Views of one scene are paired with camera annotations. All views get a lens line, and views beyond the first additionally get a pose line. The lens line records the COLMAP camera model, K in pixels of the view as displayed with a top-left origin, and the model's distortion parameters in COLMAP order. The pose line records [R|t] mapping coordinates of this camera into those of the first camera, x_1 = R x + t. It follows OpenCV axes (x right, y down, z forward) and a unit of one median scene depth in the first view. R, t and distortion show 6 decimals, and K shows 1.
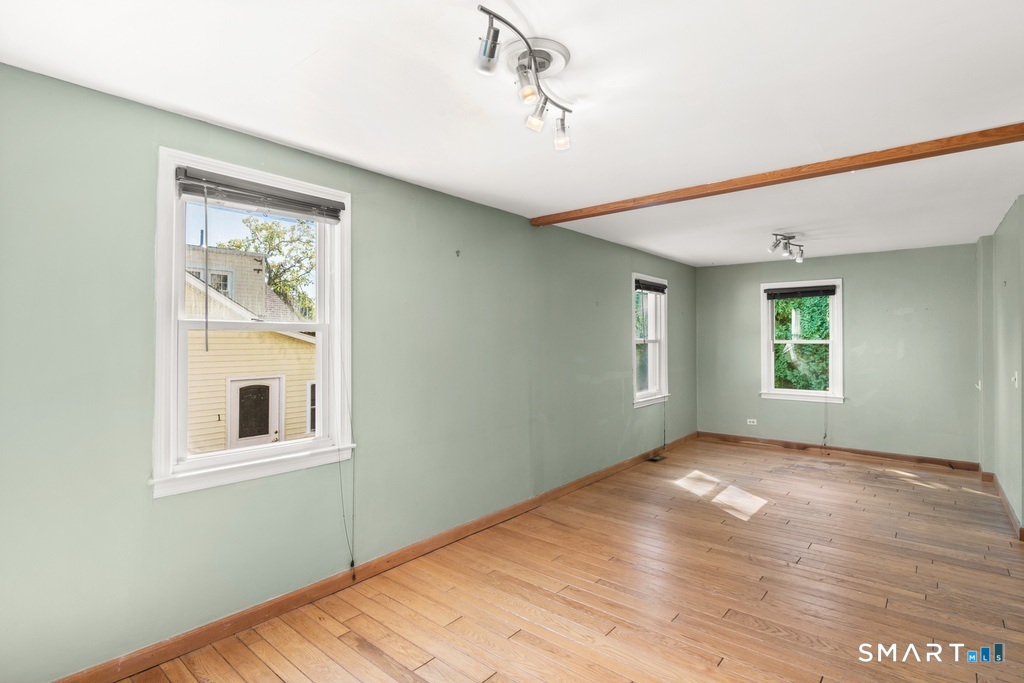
lens RADIAL K [[497.8, 0, 513.0], [0, 497.8, 332.1], [0, 0, 1]] dist [-0.012780, -0.003127]
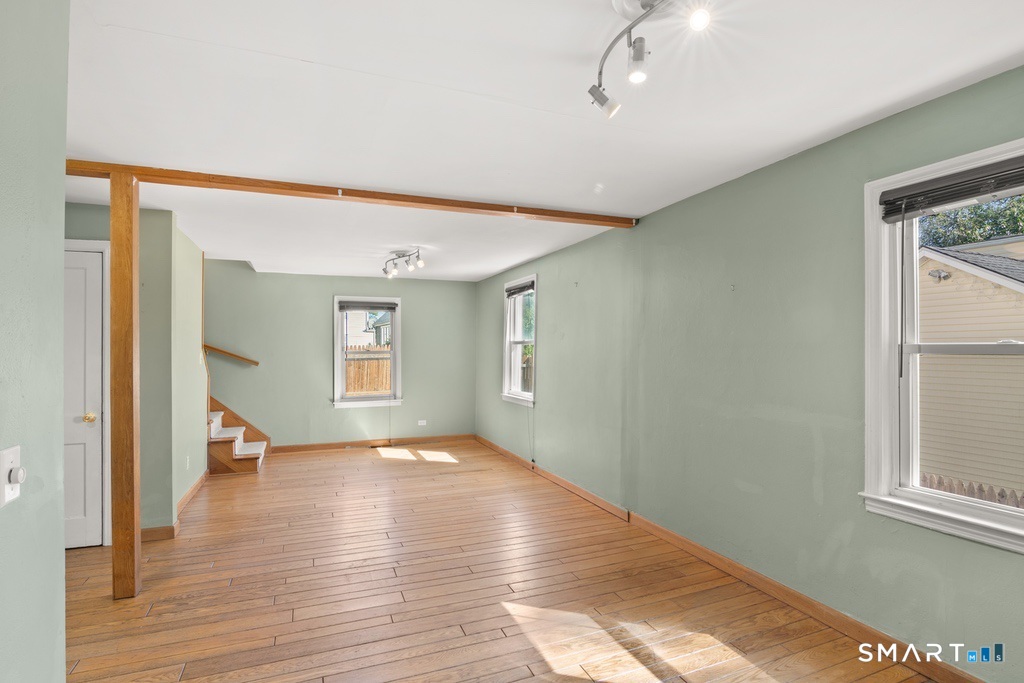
lens RADIAL K [[497.8, 0, 512.6], [0, 497.8, 346.9], [0, 0, 1]] dist [-0.012780, -0.003127]
pose [[-0.455620, -0.001479, -0.890173, 0.814805], [0.019875, 0.999732, -0.011834, 0.016143], [0.889952, -0.023084, -0.455469, 1.003753]]
